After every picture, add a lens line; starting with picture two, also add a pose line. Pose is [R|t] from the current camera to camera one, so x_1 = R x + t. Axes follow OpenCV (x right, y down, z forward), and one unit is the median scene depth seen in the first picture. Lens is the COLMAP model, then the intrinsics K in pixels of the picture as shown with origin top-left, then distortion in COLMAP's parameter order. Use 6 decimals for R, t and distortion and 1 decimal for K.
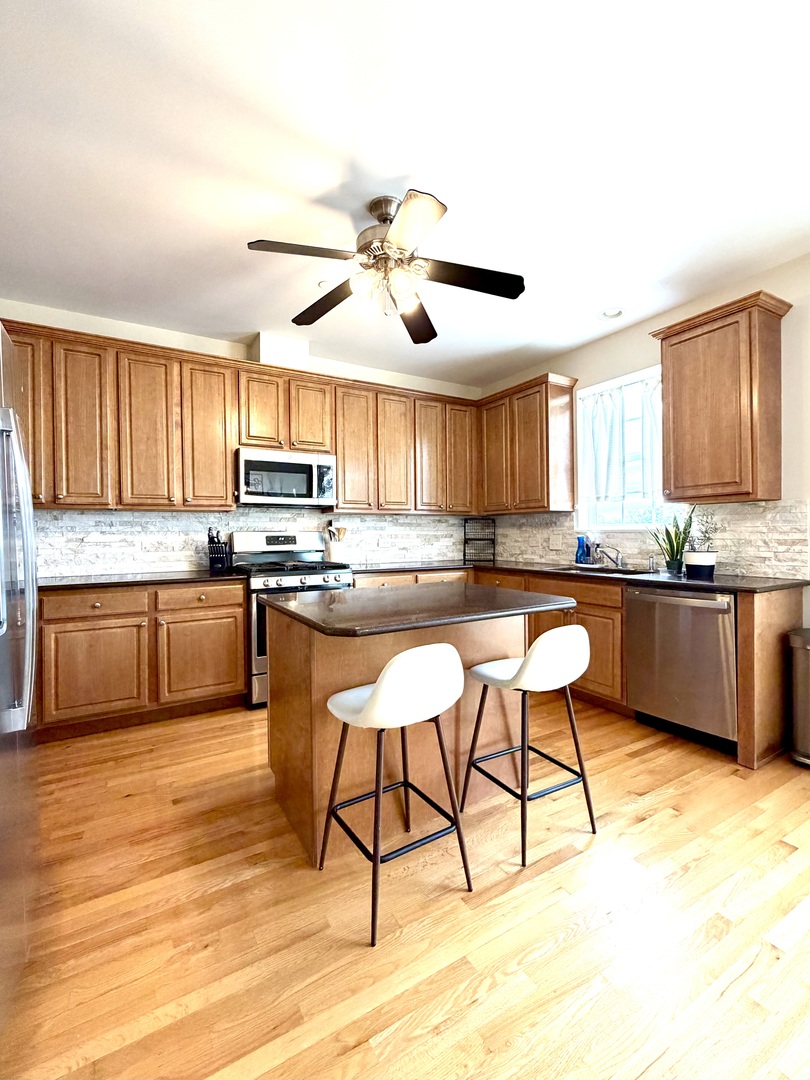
lens RADIAL K [[474.0, 0, 403.8], [0, 474.0, 535.2], [0, 0, 1]] dist [0.000142, 0.000004]
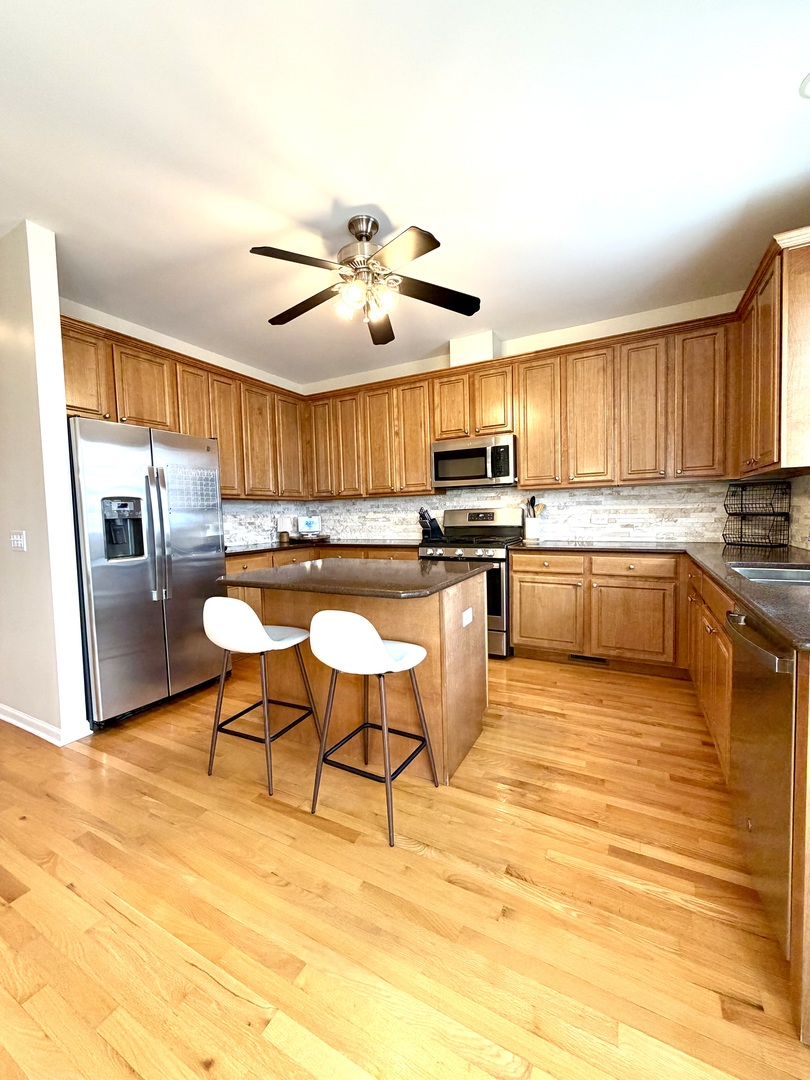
lens RADIAL K [[430.3, 0, 403.6], [0, 430.3, 536.8], [0, 0, 1]] dist [-0.000410, -0.000089]
pose [[0.519729, 0.041832, -0.853306, 0.541662], [0.018432, 0.998019, 0.060153, -0.006879], [0.854132, -0.046992, 0.517929, 0.306639]]
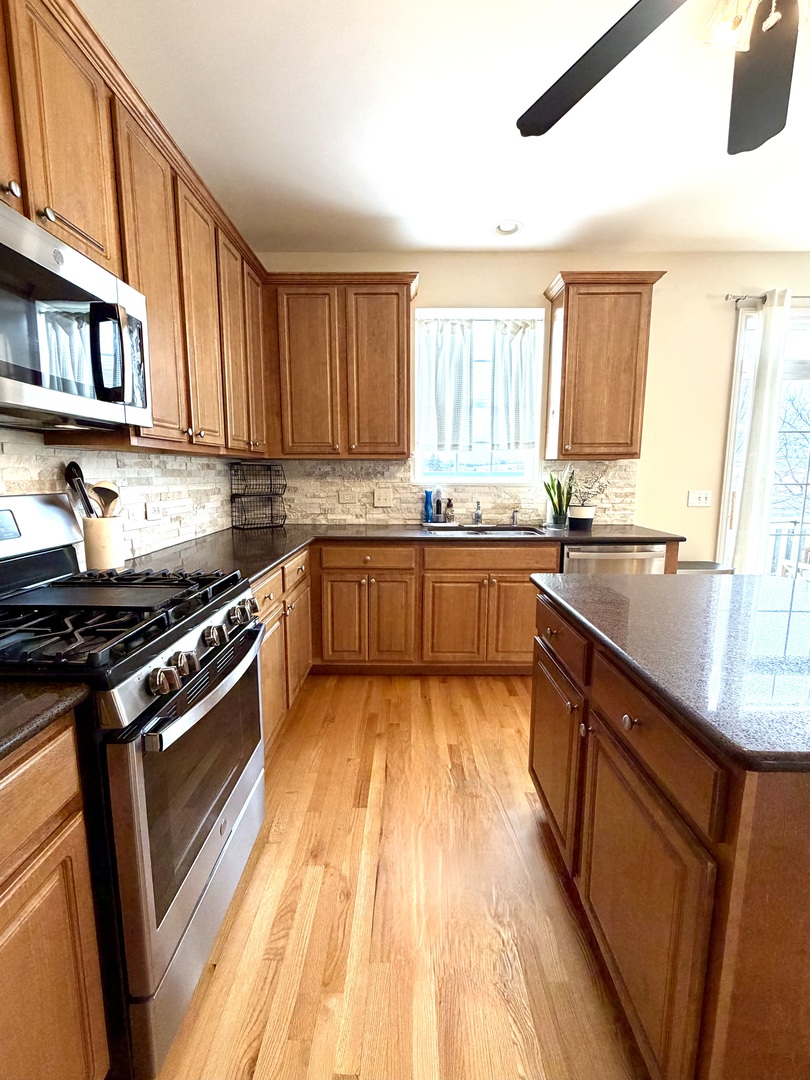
lens RADIAL K [[474.0, 0, 403.8], [0, 474.0, 535.2], [0, 0, 1]] dist [0.000142, 0.000004]
pose [[0.512130, -0.105614, 0.852390, -0.389486], [-0.003349, 0.992158, 0.124944, -0.024484], [-0.858902, -0.066842, 0.507760, 0.614510]]
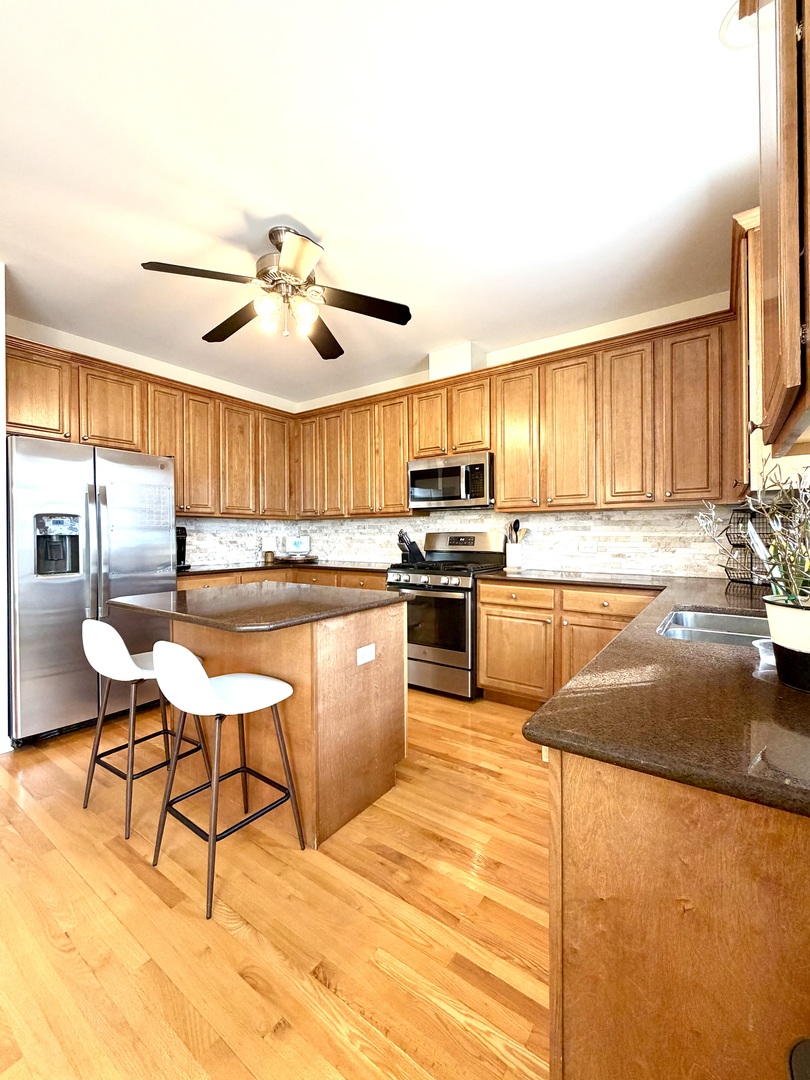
lens RADIAL K [[443.1, 0, 403.9], [0, 443.1, 536.7], [0, 0, 1]] dist [-0.000640, 0.000075]
pose [[0.404631, 0.011814, -0.914404, 0.596784], [-0.002304, 0.999927, 0.011900, -0.010116], [0.914477, -0.002708, 0.404628, 0.495432]]
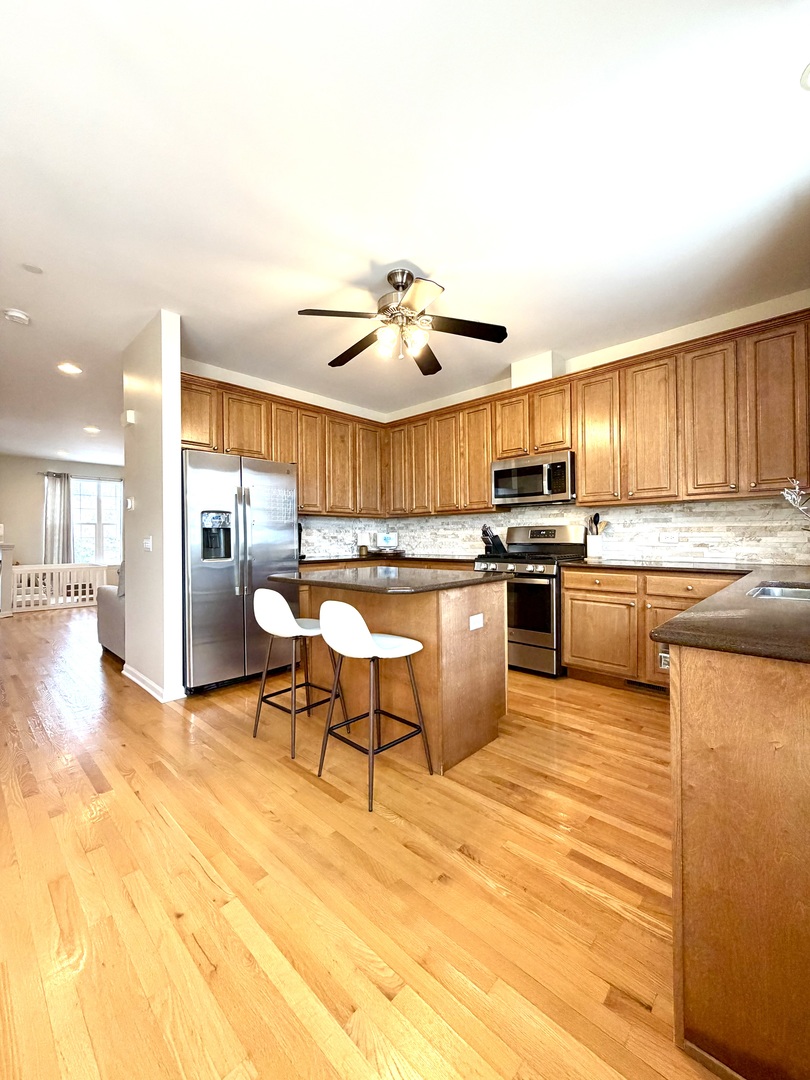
lens RADIAL K [[430.3, 0, 403.6], [0, 430.3, 536.8], [0, 0, 1]] dist [-0.000410, -0.000089]
pose [[0.273128, 0.004296, -0.961968, 0.656308], [0.003390, 0.999980, 0.005428, 0.011192], [0.961972, -0.004744, 0.273107, 0.403735]]
